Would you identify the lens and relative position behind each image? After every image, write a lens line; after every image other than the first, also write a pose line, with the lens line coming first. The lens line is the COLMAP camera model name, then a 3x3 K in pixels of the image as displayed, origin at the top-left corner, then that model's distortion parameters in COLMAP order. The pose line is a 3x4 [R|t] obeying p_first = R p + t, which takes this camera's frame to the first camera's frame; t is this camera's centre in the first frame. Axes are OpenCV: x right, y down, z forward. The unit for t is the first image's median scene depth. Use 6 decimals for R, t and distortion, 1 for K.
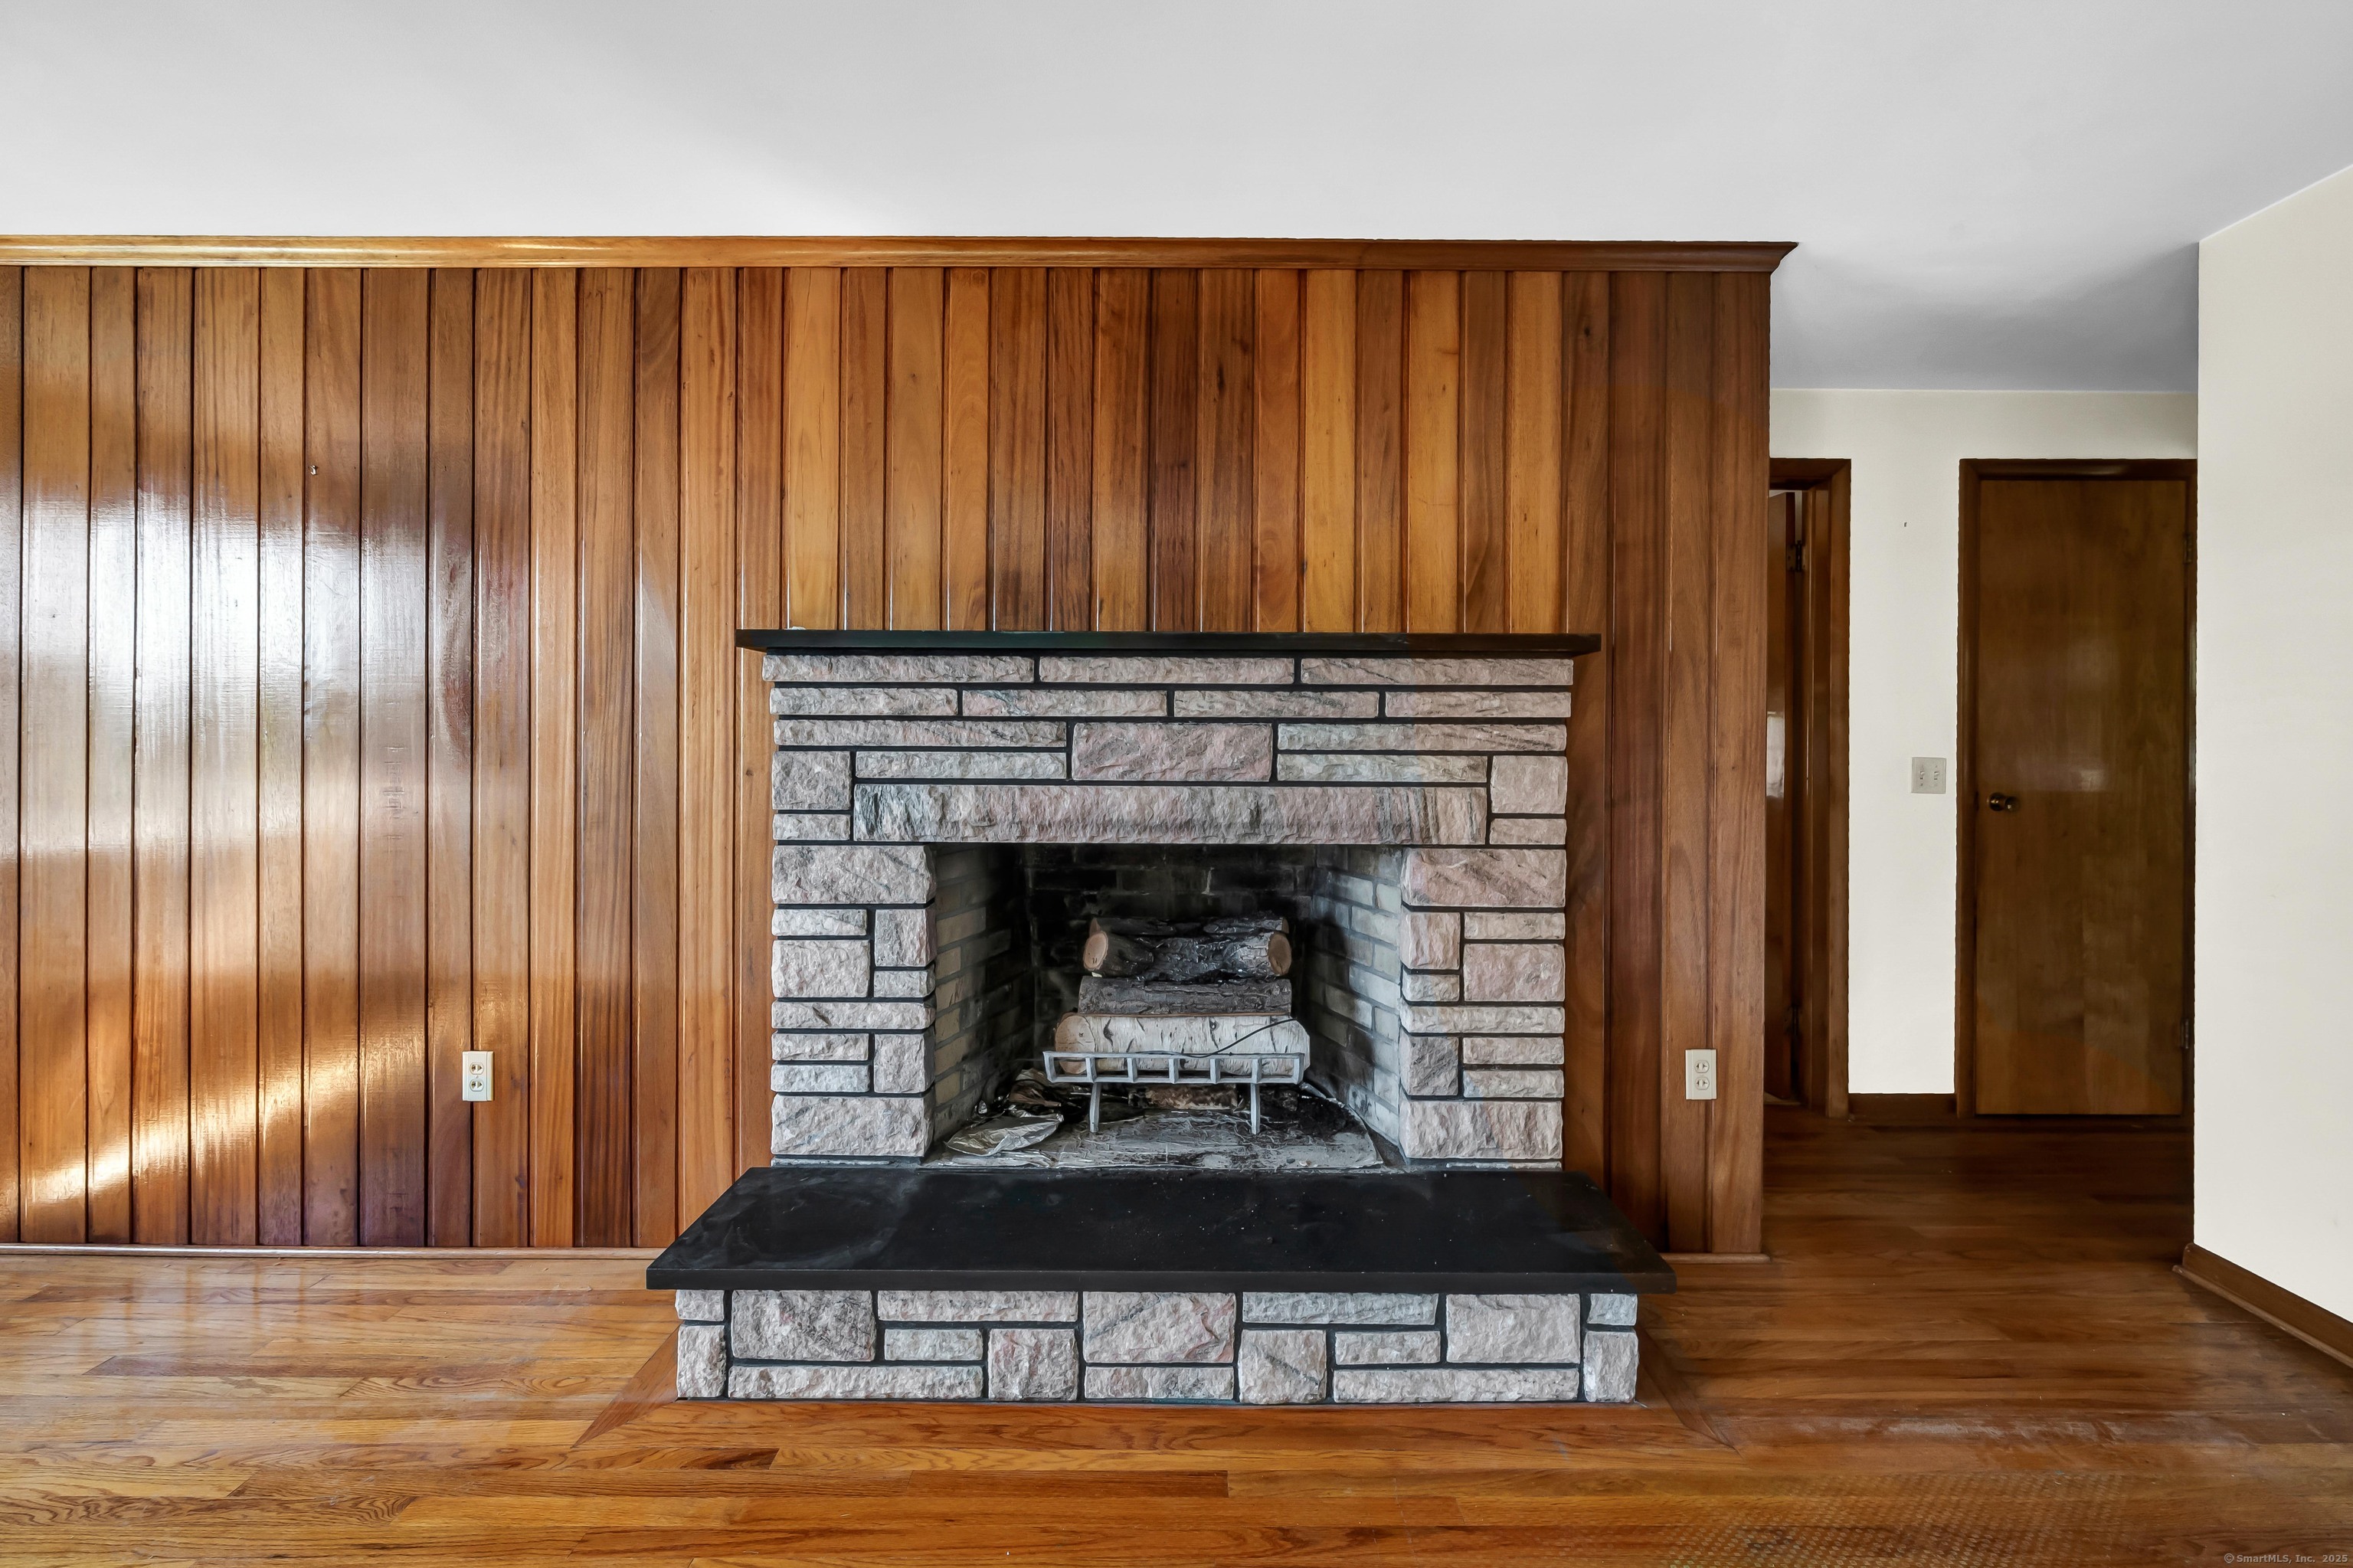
lens RADIAL K [[961.1, 0, 1189.5], [0, 961.1, 736.4], [0, 0, 1]] dist [-0.001456, -0.000338]
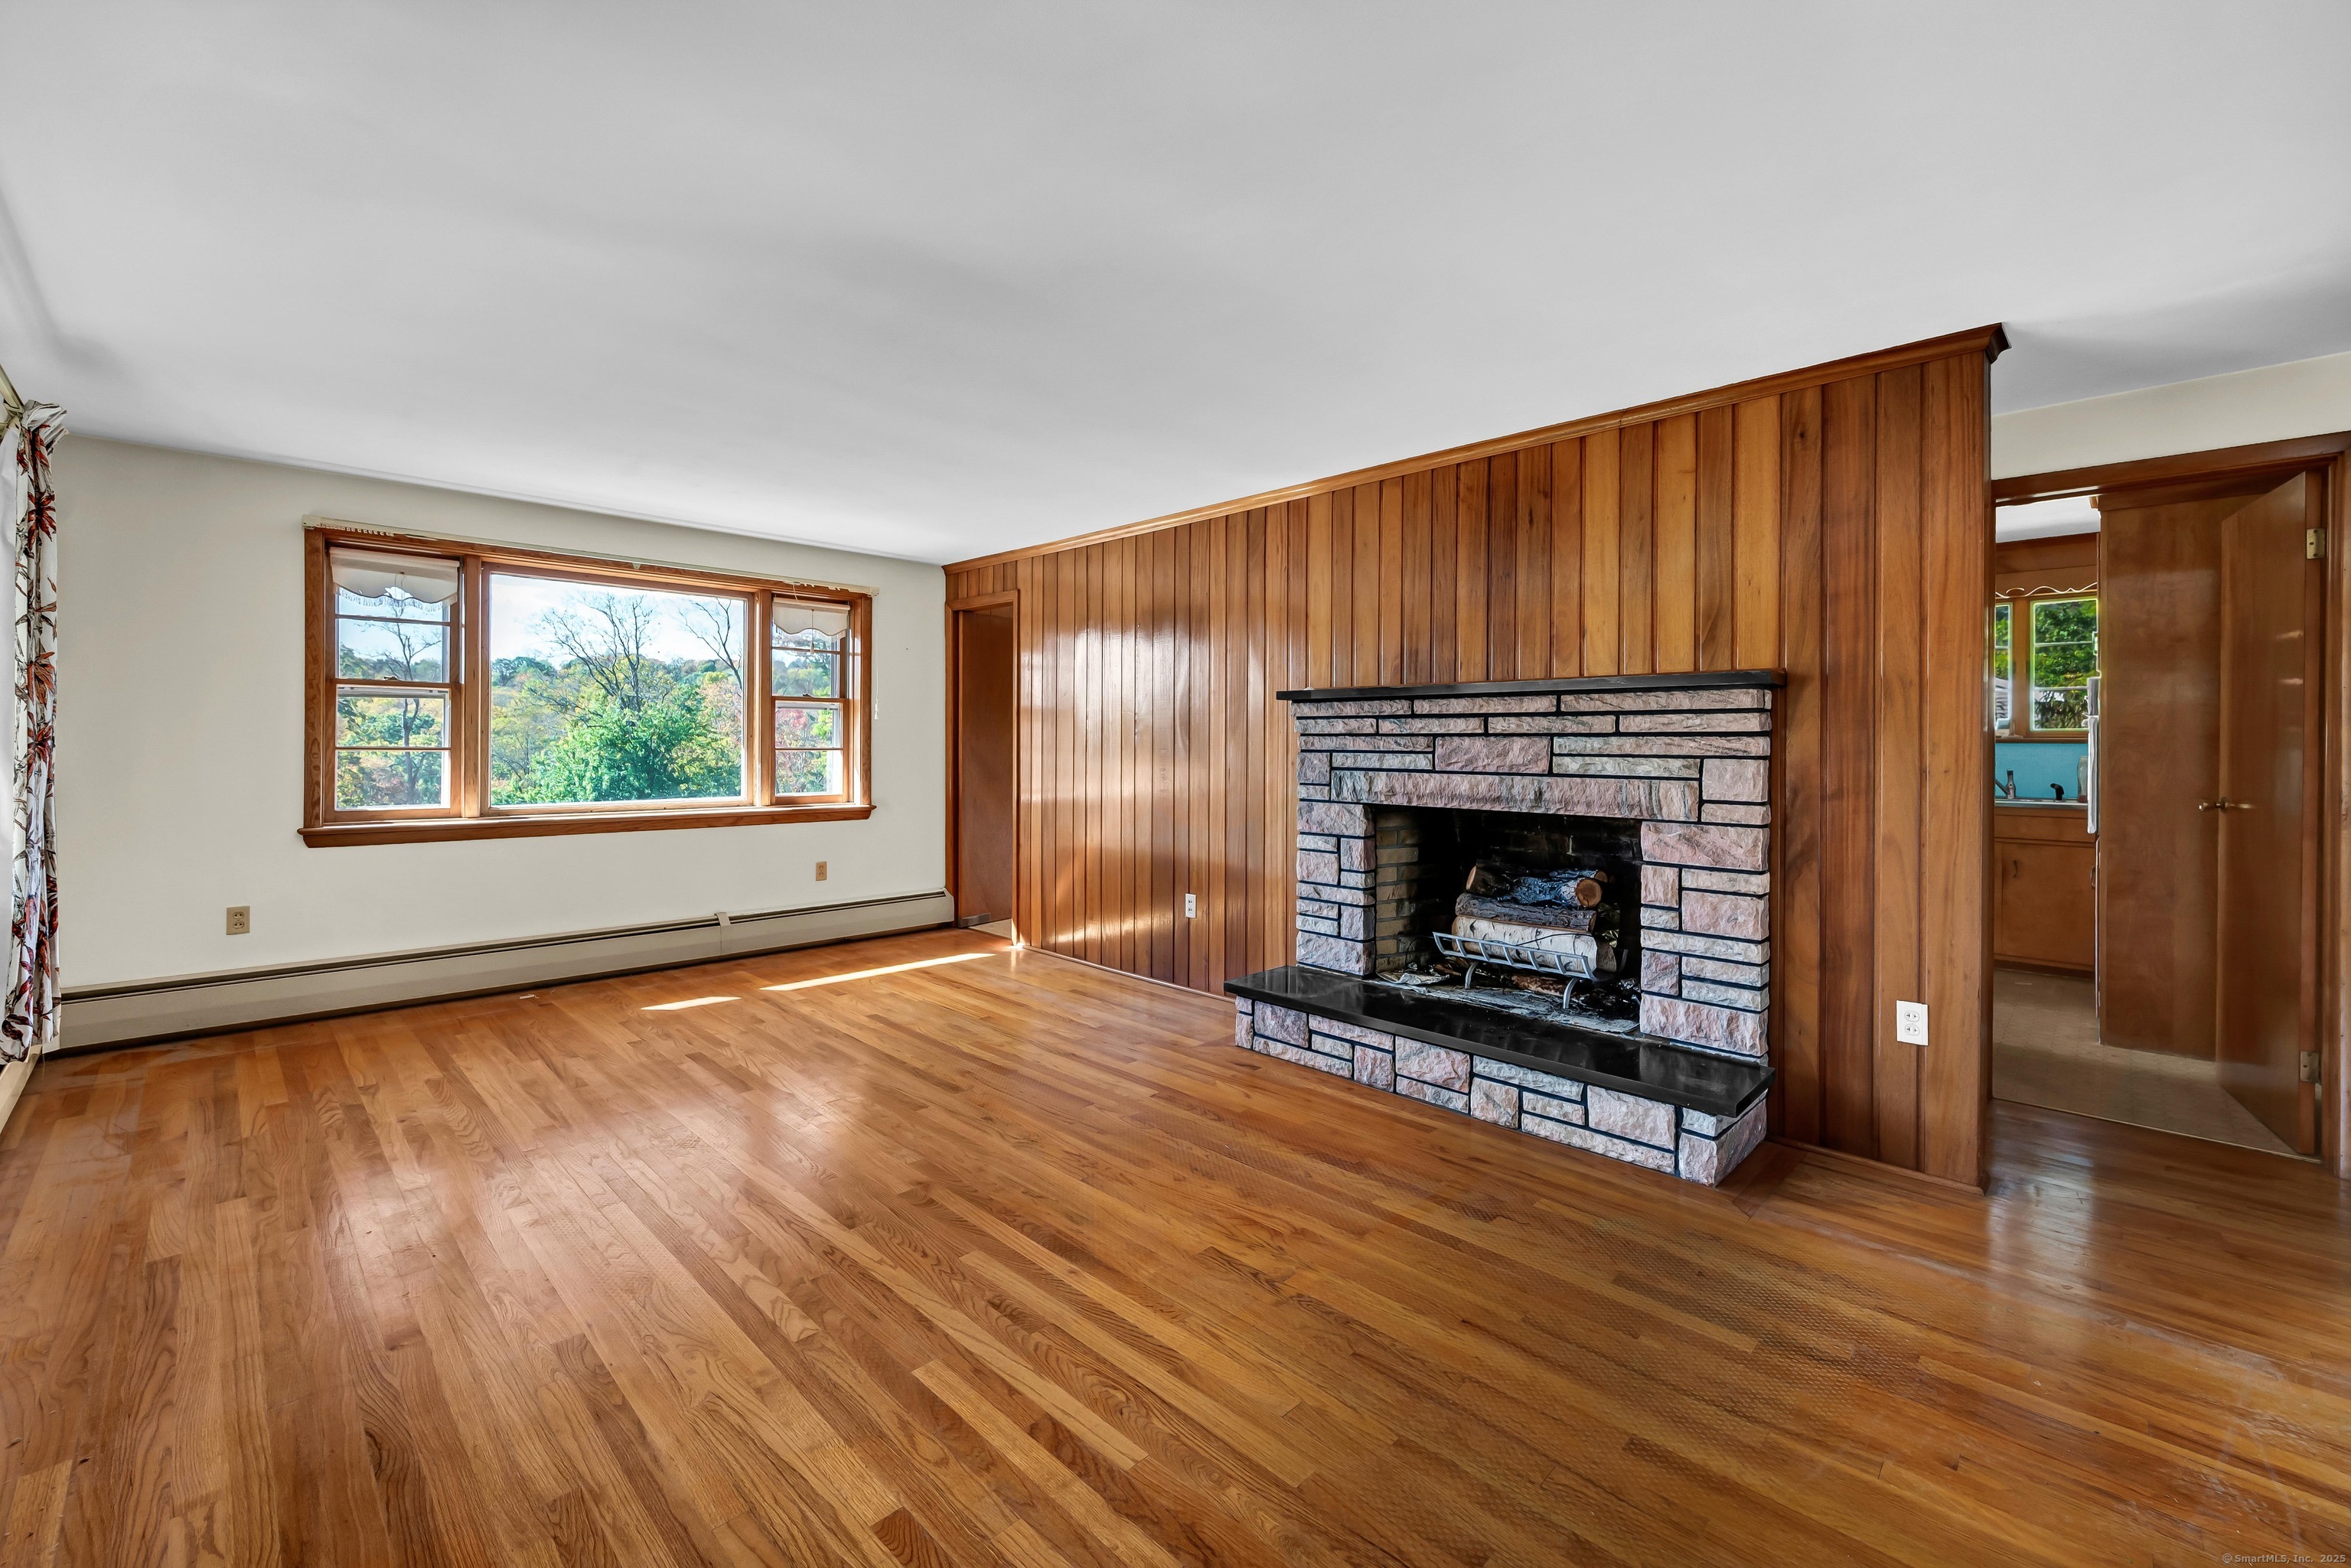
lens RADIAL K [[960.2, 0, 1188.5], [0, 960.2, 736.4], [0, 0, 1]] dist [-0.001456, -0.000338]
pose [[0.715910, -0.005552, -0.698171, 0.760856], [-0.001303, 0.999956, -0.009288, 0.001415], [0.698192, 0.007559, 0.715871, -0.537709]]
